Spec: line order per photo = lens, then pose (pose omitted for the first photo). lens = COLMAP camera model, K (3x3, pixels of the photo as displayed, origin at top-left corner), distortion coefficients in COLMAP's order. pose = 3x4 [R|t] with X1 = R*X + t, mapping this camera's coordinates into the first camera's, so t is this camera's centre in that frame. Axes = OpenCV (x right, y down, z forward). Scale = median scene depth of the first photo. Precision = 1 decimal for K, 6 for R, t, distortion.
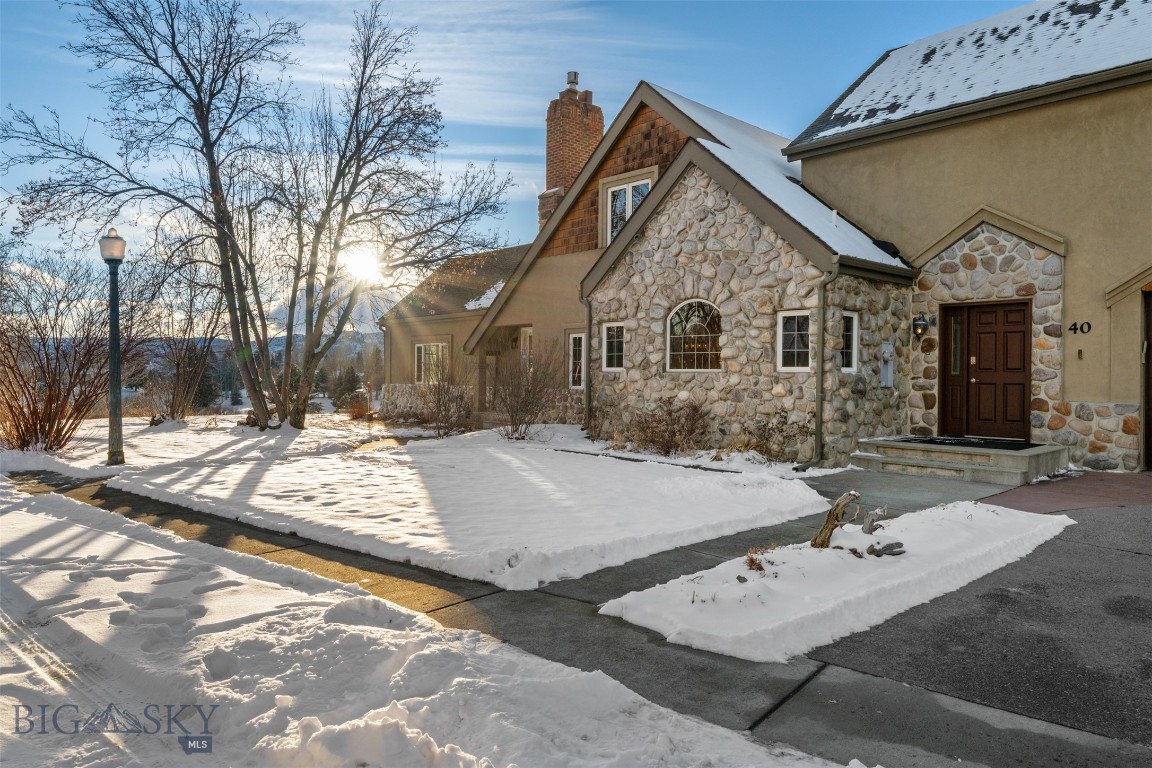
lens RADIAL K [[778.8, 0, 575.3], [0, 778.8, 382.5], [0, 0, 1]] dist [-0.006796, -0.000713]
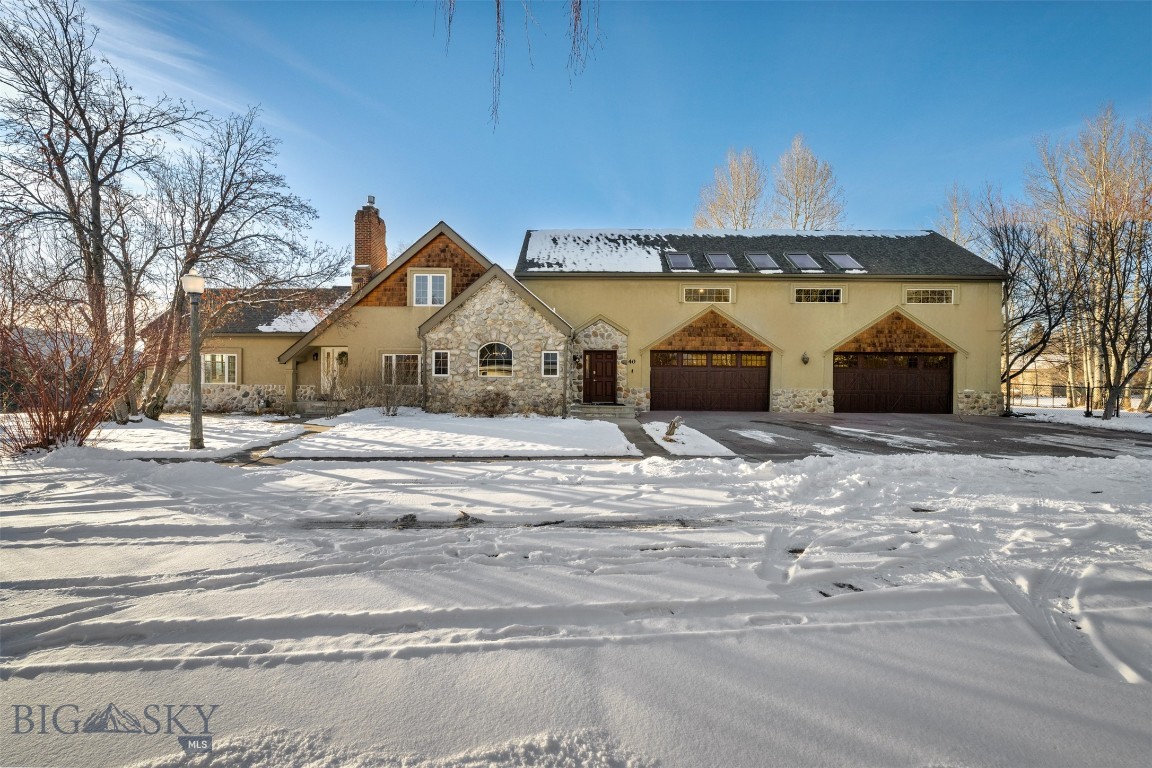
lens RADIAL K [[464.8, 0, 575.8], [0, 464.8, 384.2], [0, 0, 1]] dist [-0.002135, -0.000148]
pose [[0.684538, -0.012568, 0.728868, -0.632061], [0.004292, 0.999904, 0.013211, -0.010100], [-0.728964, -0.005916, 0.684526, -0.004134]]
